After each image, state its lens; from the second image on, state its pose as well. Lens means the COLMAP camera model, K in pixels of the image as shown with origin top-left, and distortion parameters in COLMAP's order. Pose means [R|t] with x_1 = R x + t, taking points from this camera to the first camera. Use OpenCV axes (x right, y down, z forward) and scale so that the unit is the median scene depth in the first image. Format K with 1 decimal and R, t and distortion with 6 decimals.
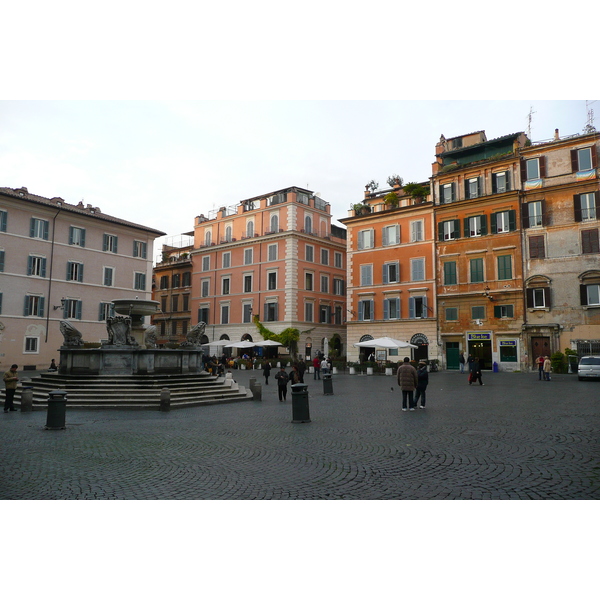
lens RADIAL K [[484.5, 0, 297.6], [0, 484.5, 301.6], [0, 0, 1]] dist [-0.013397, 0.007700]
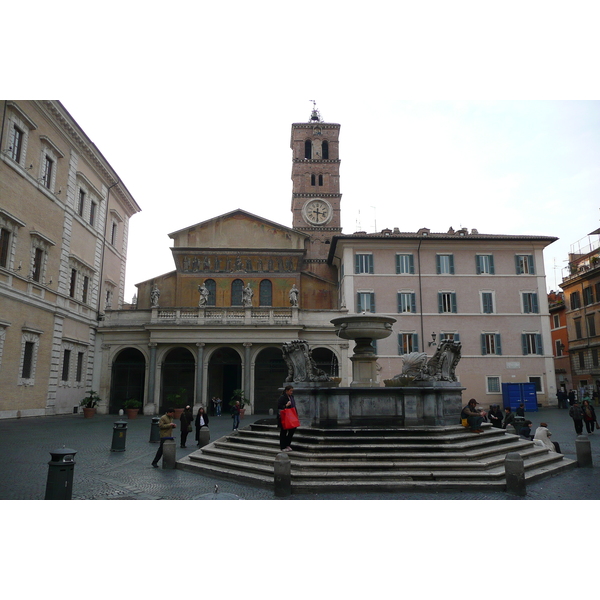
lens RADIAL K [[484.5, 0, 297.0], [0, 484.5, 302.0], [0, 0, 1]] dist [-0.013397, 0.007700]
pose [[0.609598, -0.153811, -0.777645, 0.074874], [0.091729, 0.988092, -0.123528, 0.023886], [0.787385, 0.003970, 0.616448, 0.219628]]
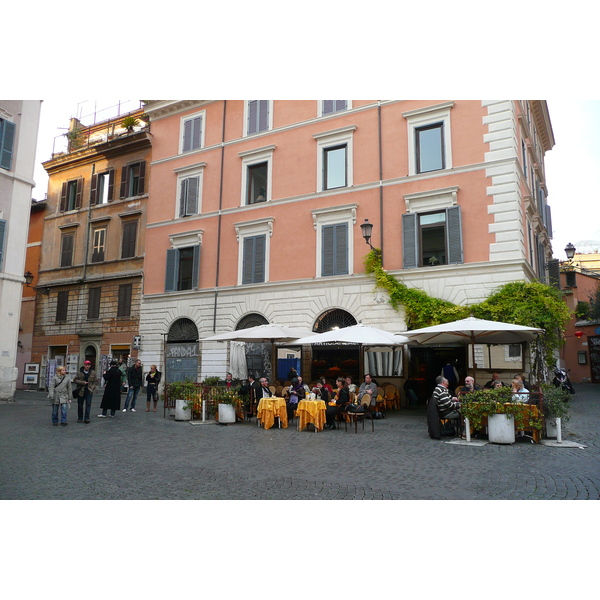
lens RADIAL K [[484.5, 0, 301.4], [0, 484.5, 301.1], [0, 0, 1]] dist [-0.013397, 0.007700]
pose [[0.980292, 0.032632, 0.194842, -0.211954], [-0.023677, 0.998561, -0.048113, 0.085896], [-0.196132, 0.042551, 0.979654, 0.744567]]
